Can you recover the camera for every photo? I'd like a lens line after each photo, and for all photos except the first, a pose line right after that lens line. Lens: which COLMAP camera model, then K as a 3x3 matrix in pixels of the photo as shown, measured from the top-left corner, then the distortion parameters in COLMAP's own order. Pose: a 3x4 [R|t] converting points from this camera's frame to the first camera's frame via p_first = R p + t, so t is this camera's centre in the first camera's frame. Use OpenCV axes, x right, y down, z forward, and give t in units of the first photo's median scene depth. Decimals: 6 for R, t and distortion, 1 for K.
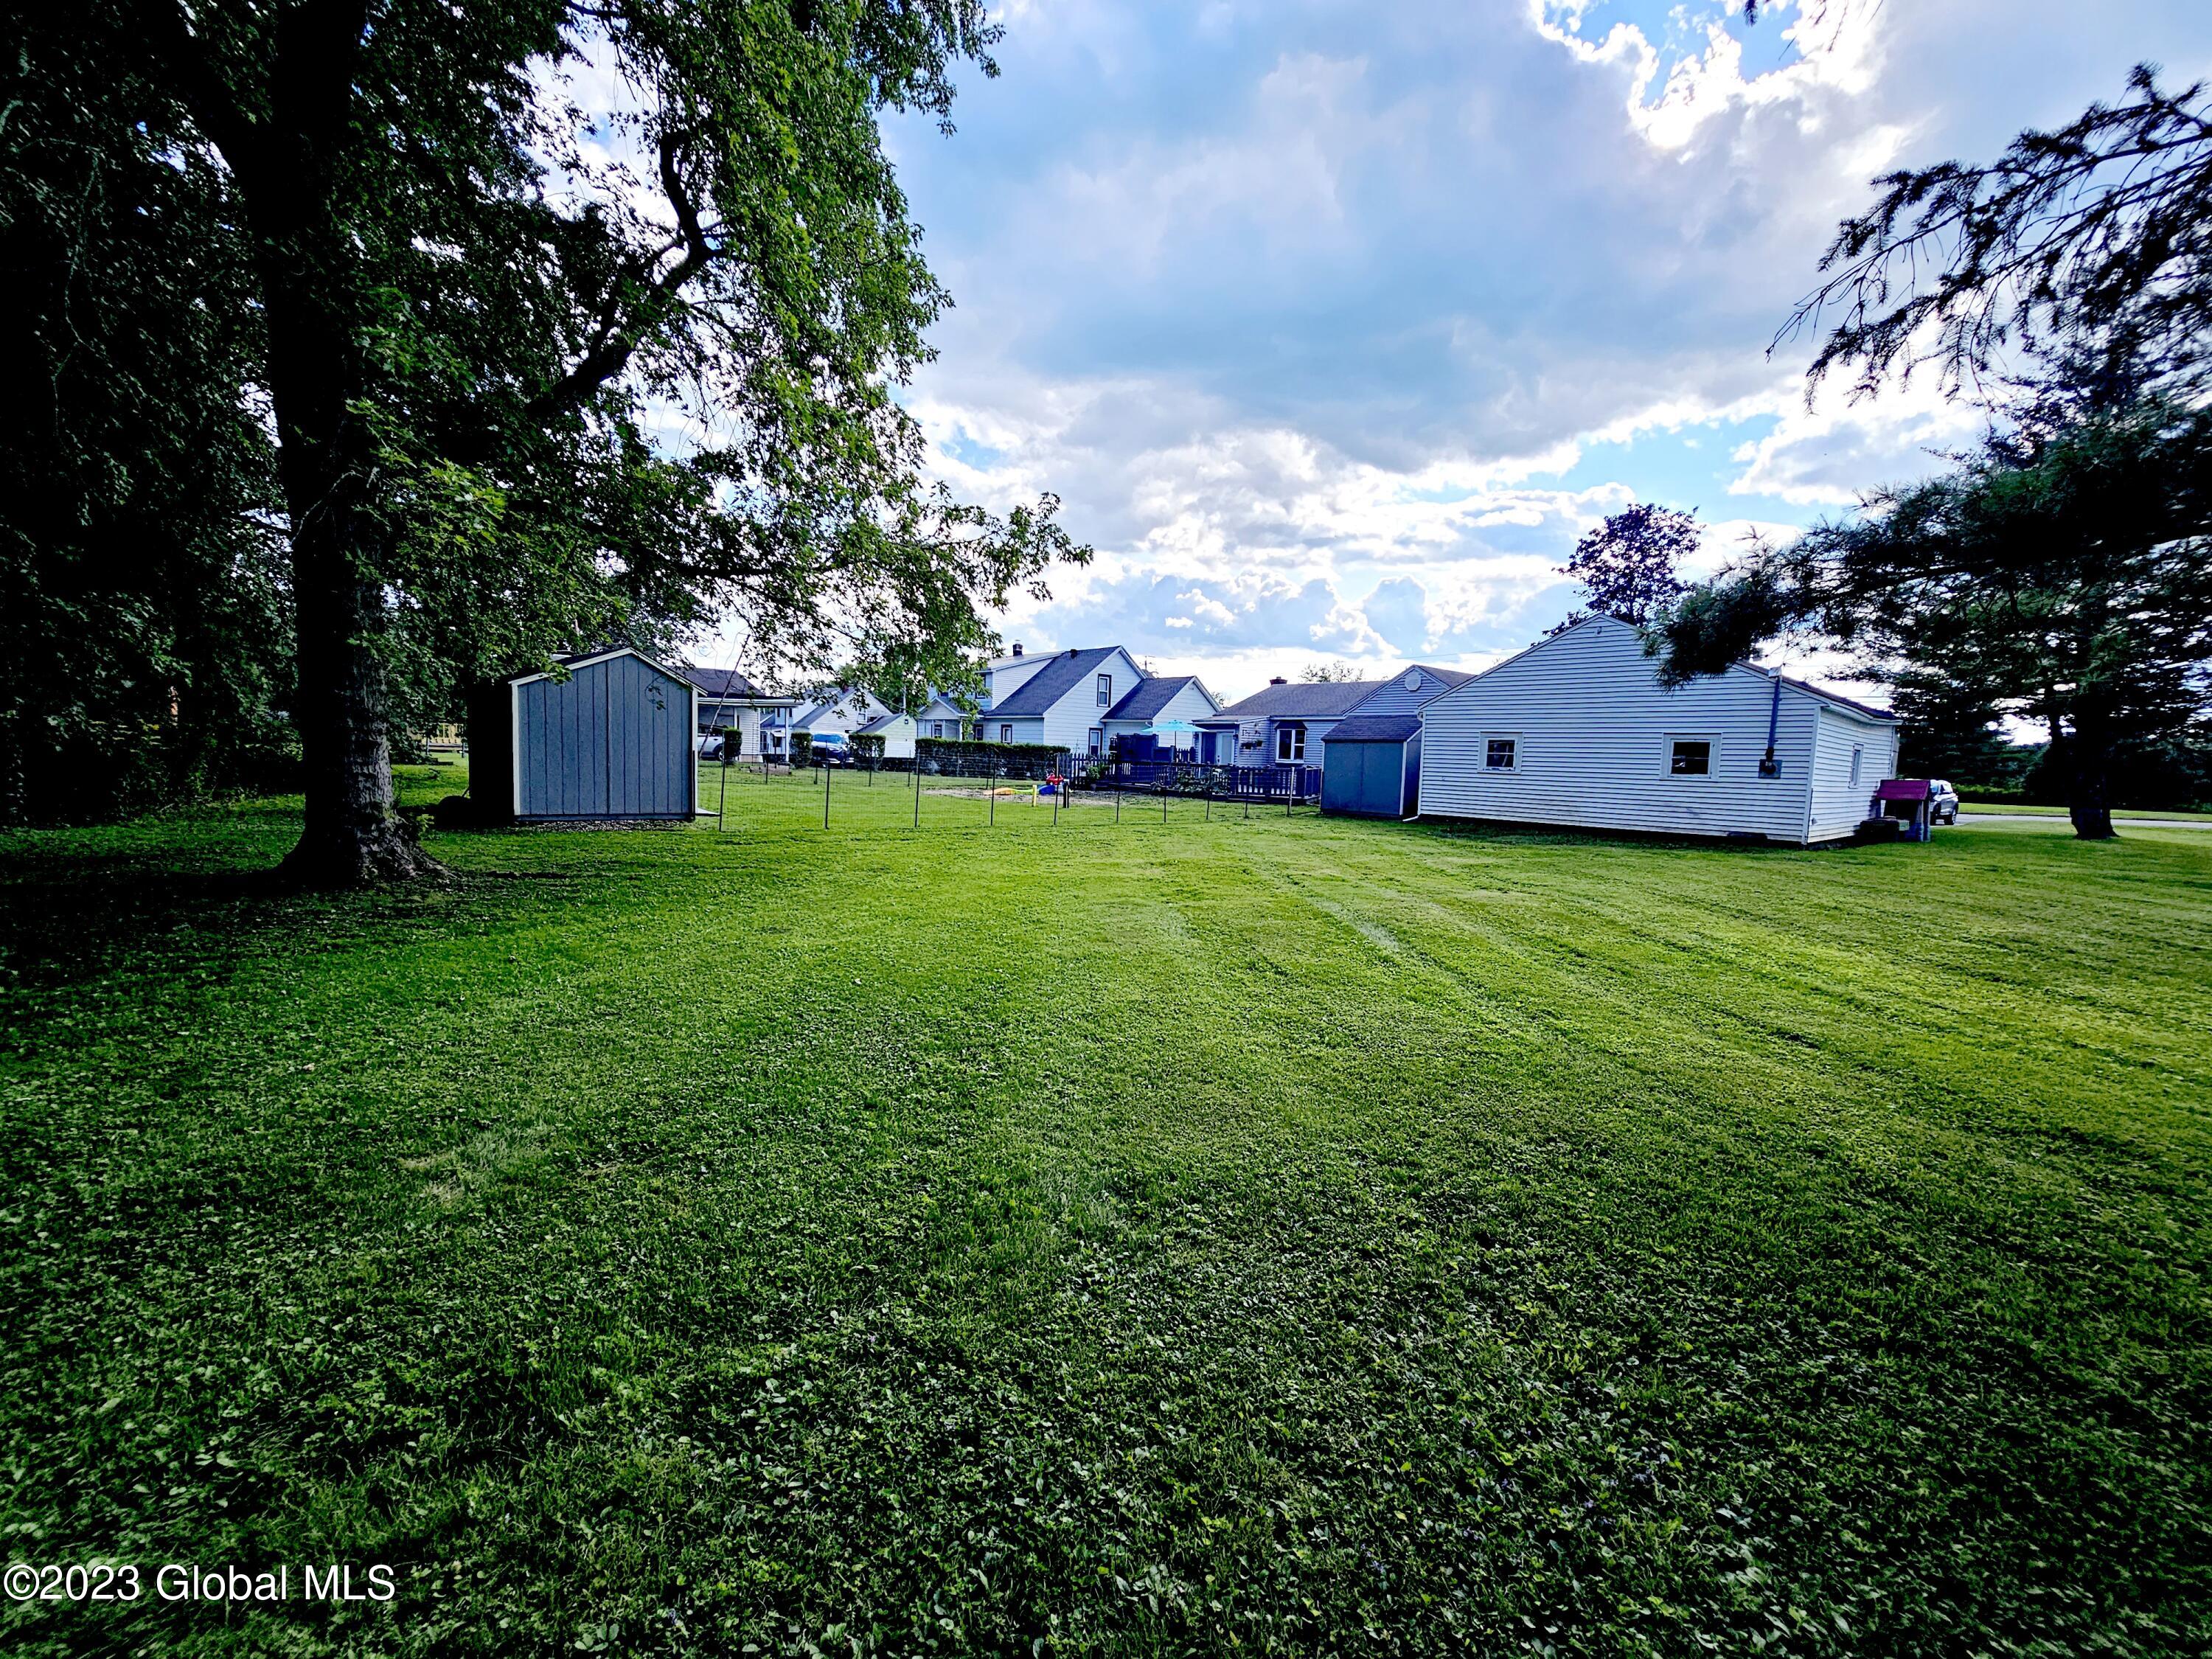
lens RADIAL K [[900.2, 0, 1102.2], [0, 900.2, 847.1], [0, 0, 1]] dist [-0.003159, -0.000353]
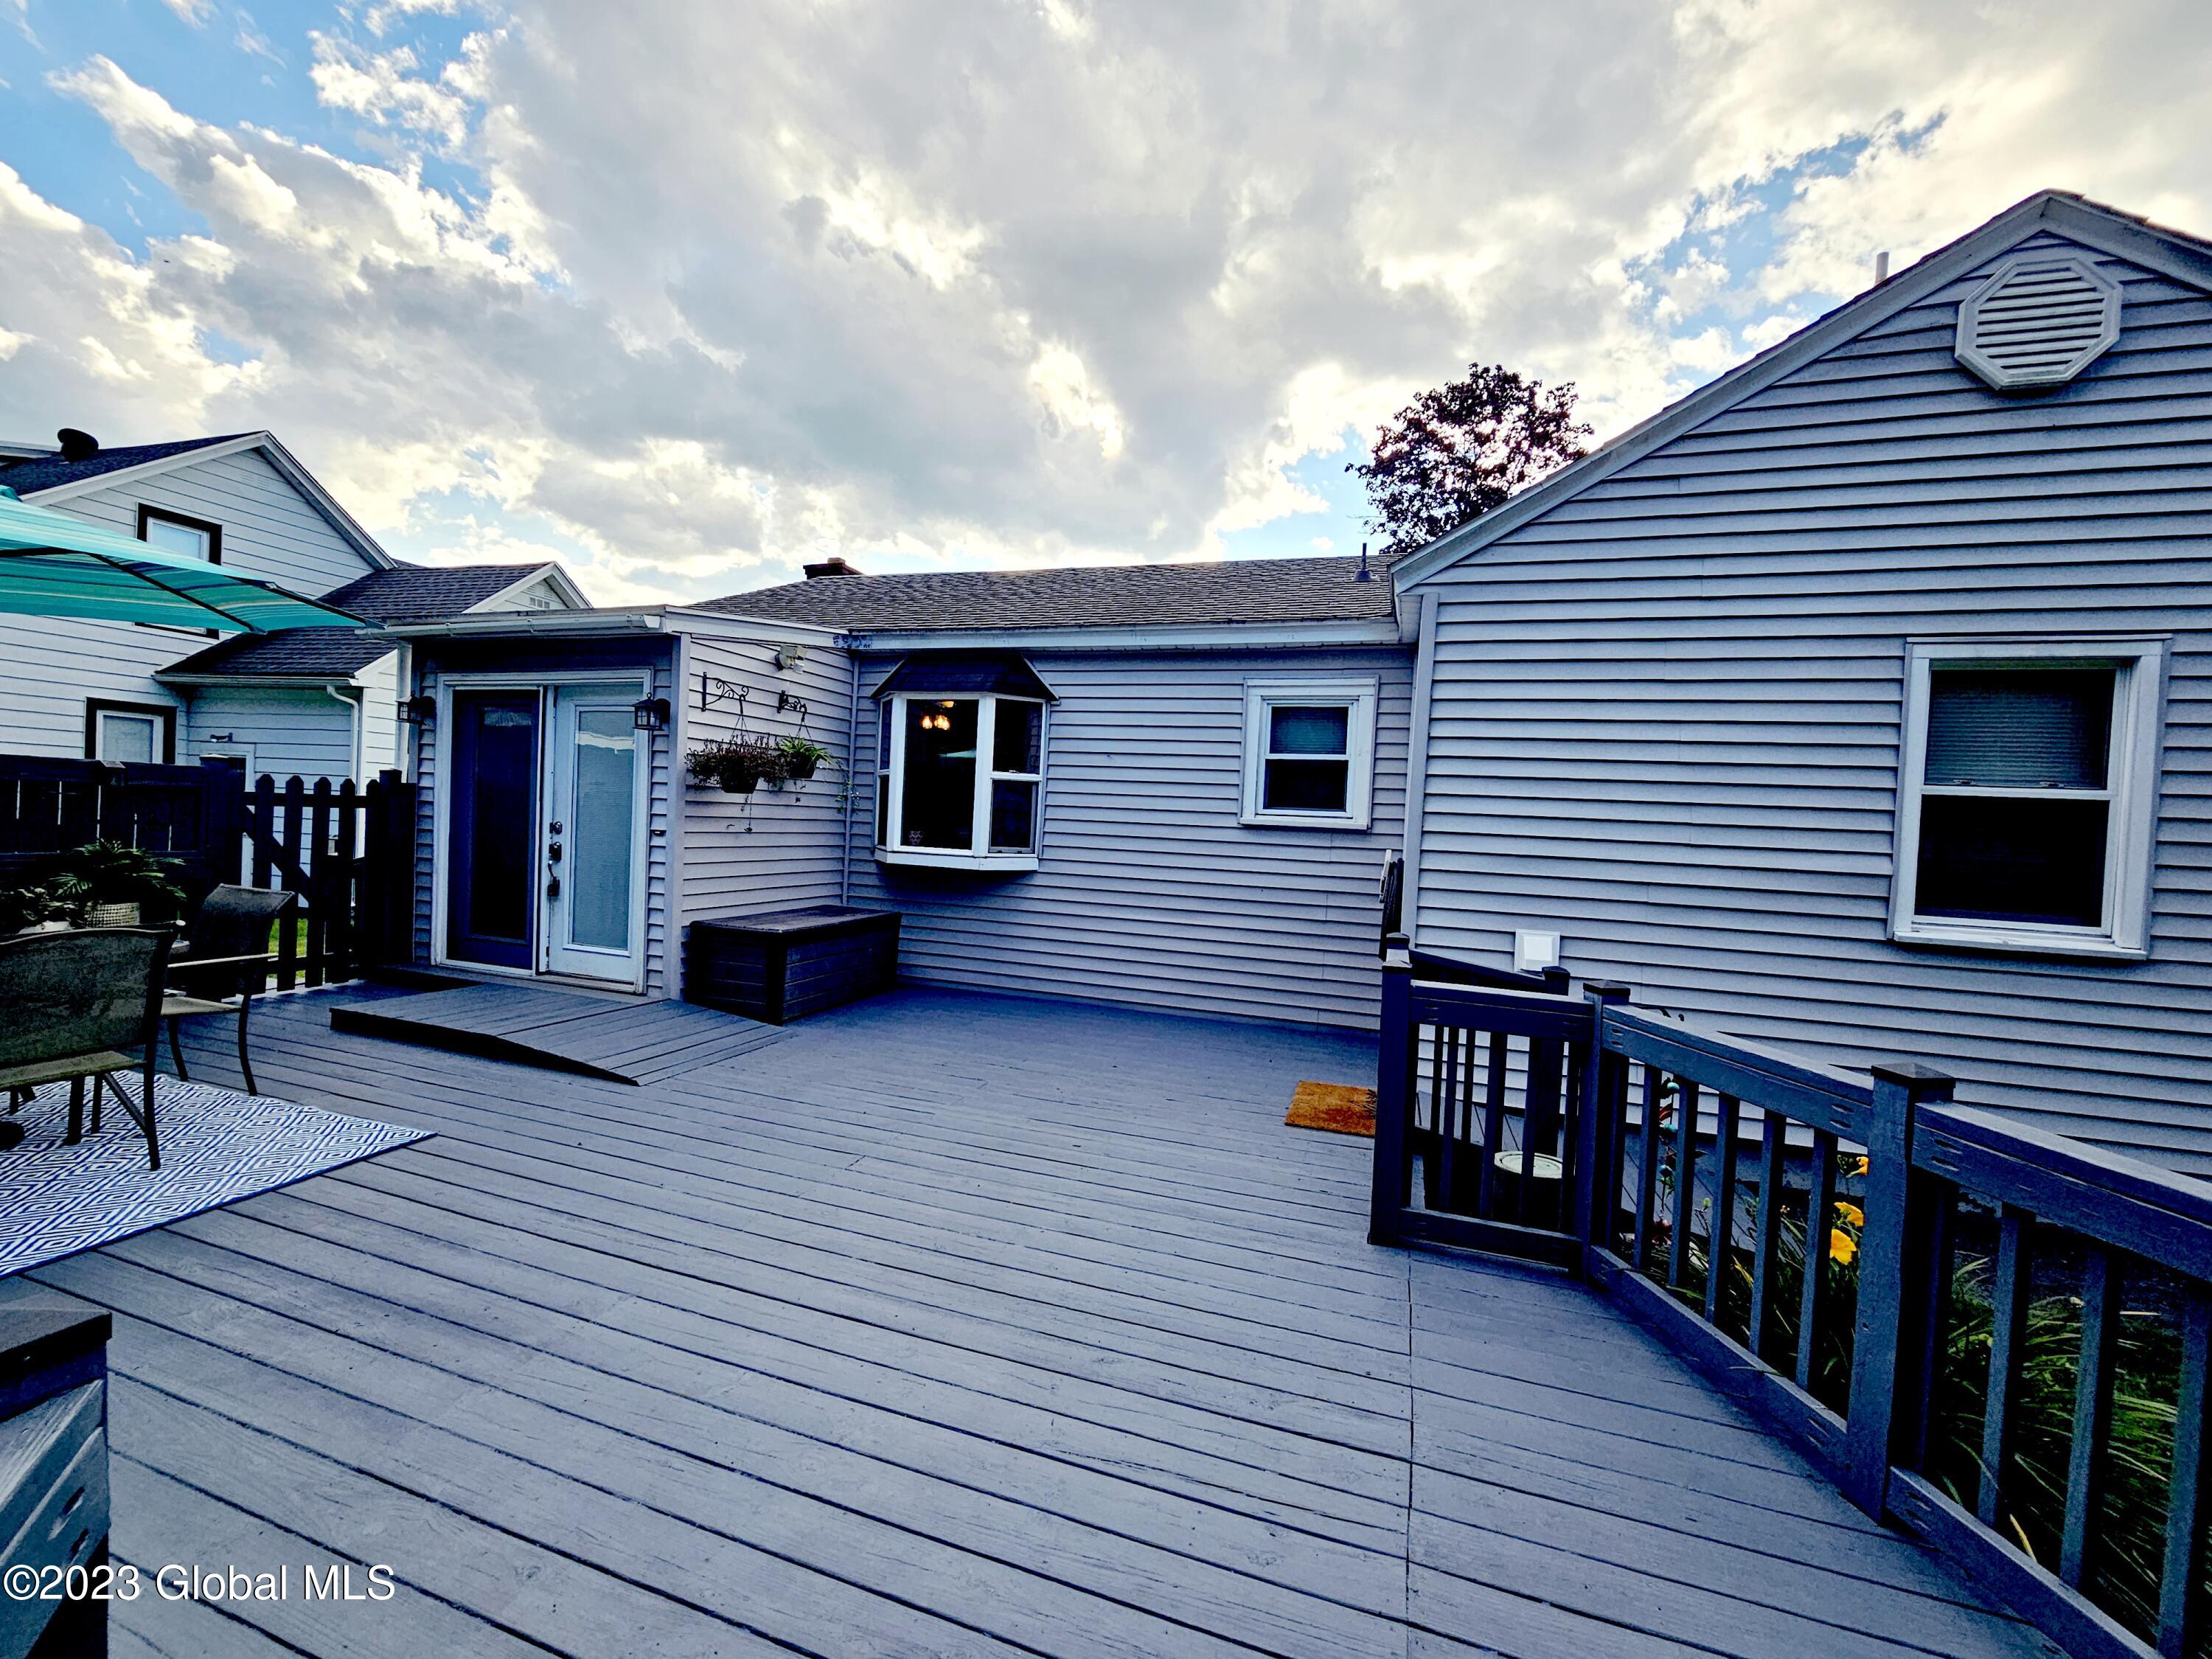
lens RADIAL K [[900.2, 0, 1102.2], [0, 900.2, 847.1], [0, 0, 1]] dist [-0.003159, -0.000353]
pose [[0.857522, -0.005784, 0.514415, 0.130758], [0.032901, 0.998506, -0.043619, -0.086583], [-0.513395, 0.054329, 0.856431, 0.800296]]
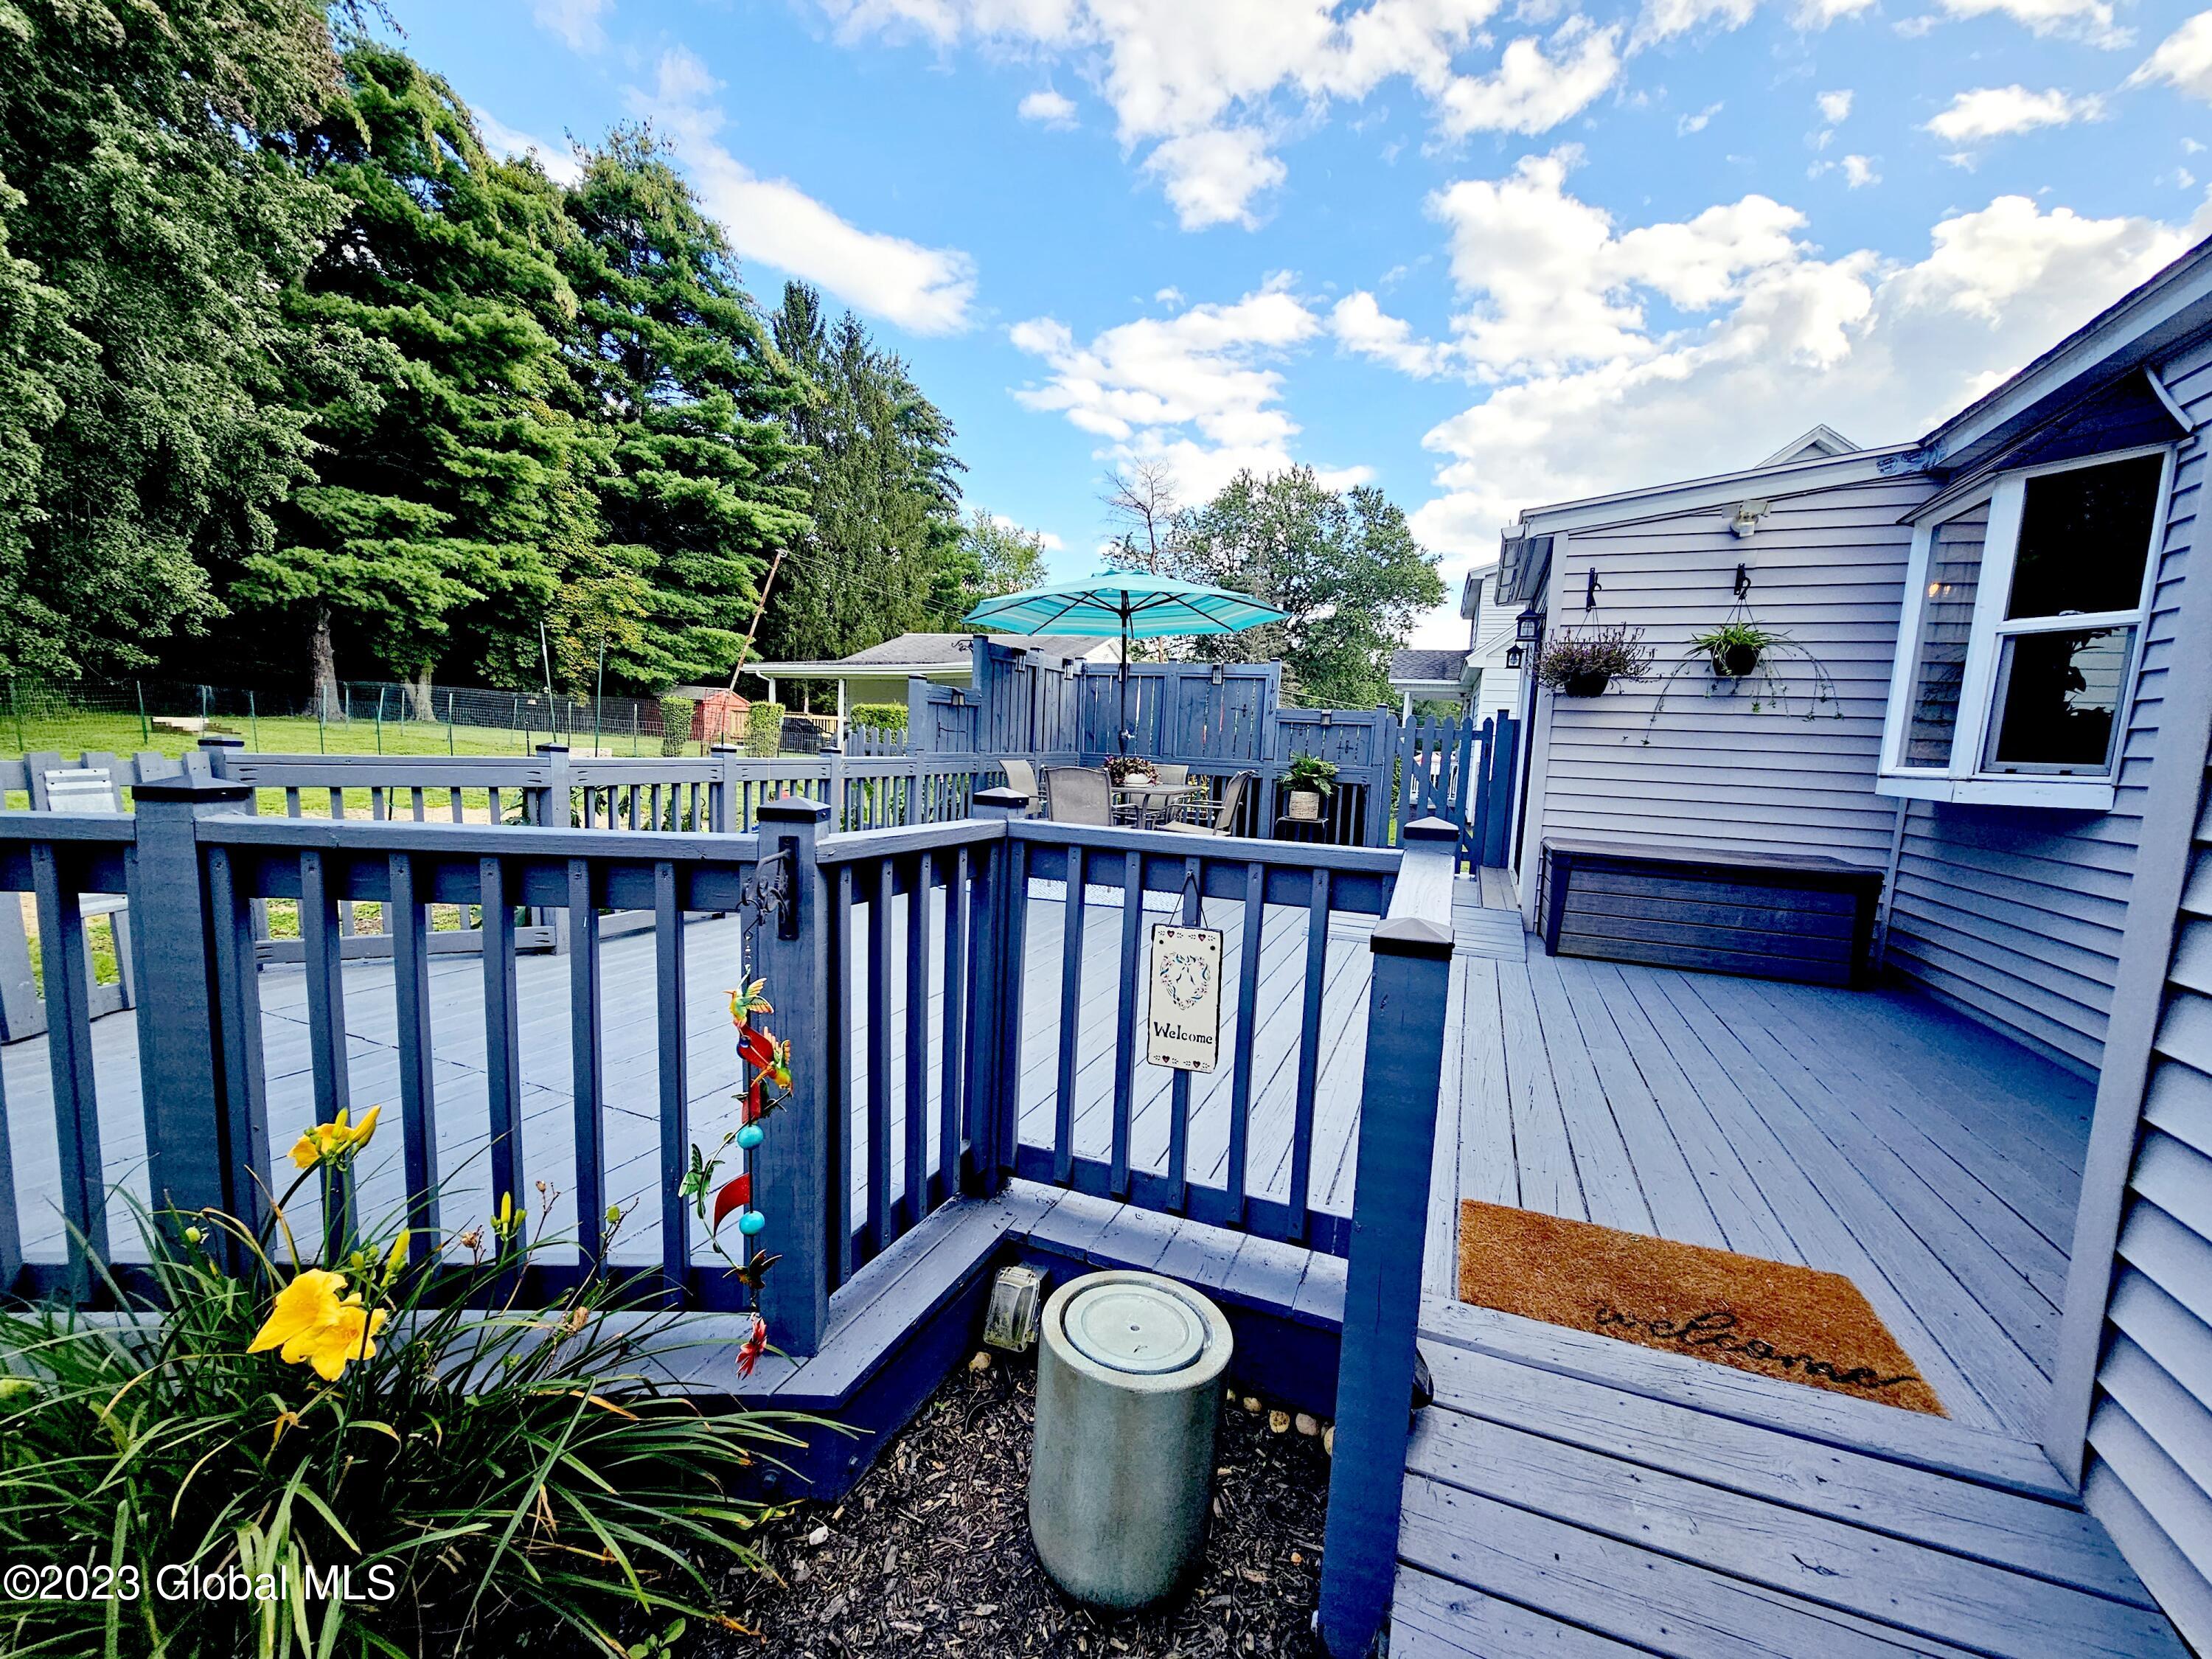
lens RADIAL K [[900.2, 0, 1102.2], [0, 900.2, 847.1], [0, 0, 1]] dist [-0.003159, -0.000353]
pose [[0.457939, 0.091443, -0.884268, 0.250973], [-0.120160, 0.991934, 0.040349, -0.078170], [0.880825, 0.087777, 0.465233, 0.838348]]
